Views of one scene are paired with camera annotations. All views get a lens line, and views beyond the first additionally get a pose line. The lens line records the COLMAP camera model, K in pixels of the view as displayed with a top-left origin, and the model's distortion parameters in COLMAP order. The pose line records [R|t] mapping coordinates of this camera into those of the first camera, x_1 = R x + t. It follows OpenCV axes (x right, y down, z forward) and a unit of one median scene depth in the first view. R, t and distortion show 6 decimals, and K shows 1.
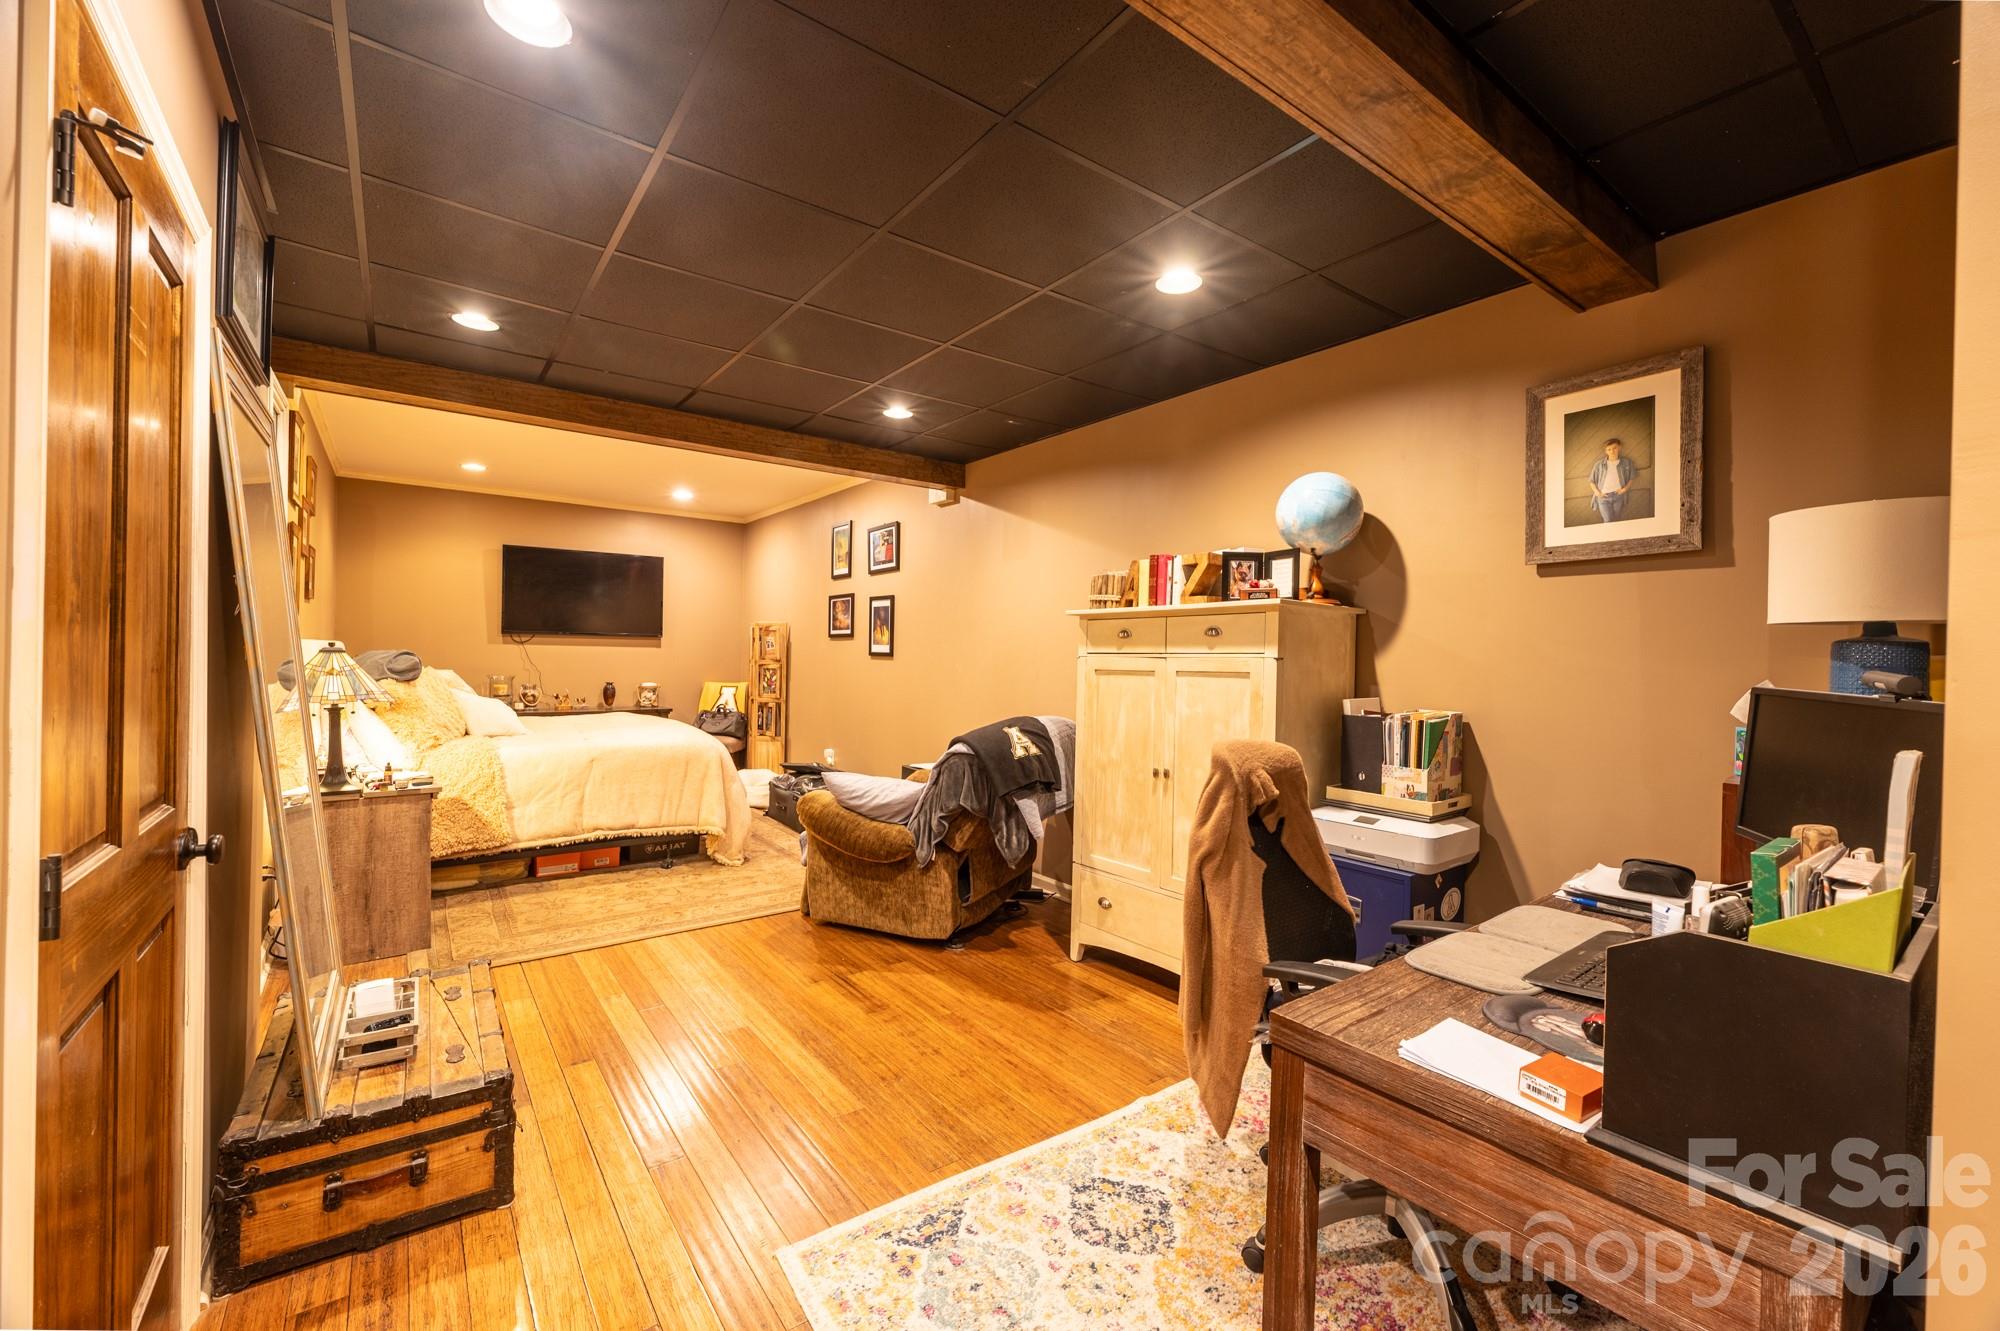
lens RADIAL K [[810.5, 0, 1002.9], [0, 810.5, 660.7], [0, 0, 1]] dist [-0.000431, 0.000032]
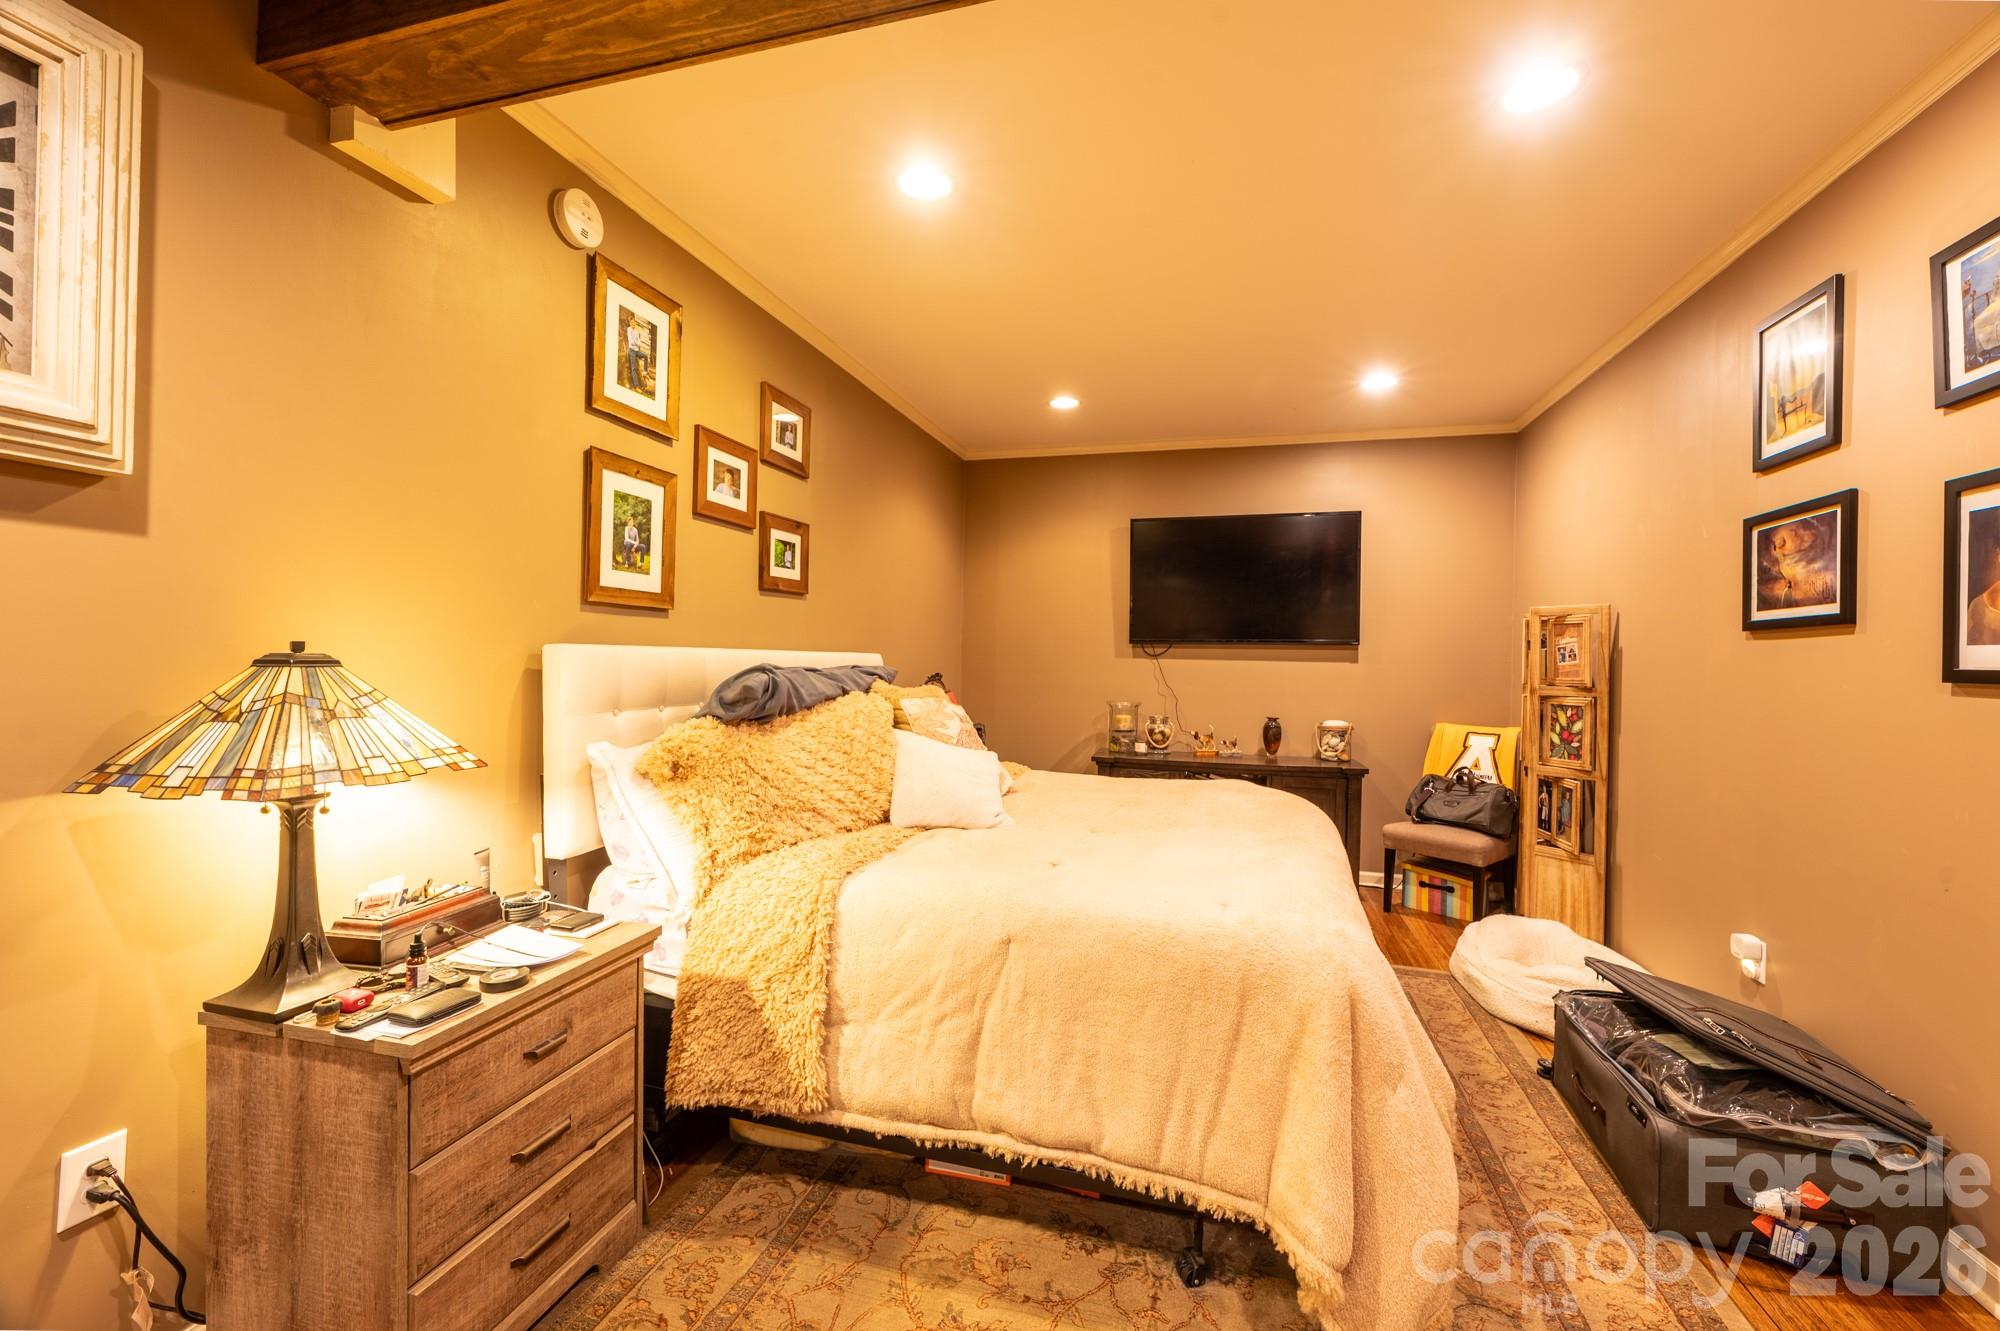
lens RADIAL K [[810.5, 0, 1002.9], [0, 810.5, 660.7], [0, 0, 1]] dist [-0.000431, 0.000032]
pose [[0.613776, -0.006866, -0.789450, -0.136613], [-0.011811, 0.999770, -0.017878, -0.004513], [0.789392, 0.020297, 0.613554, 0.528236]]
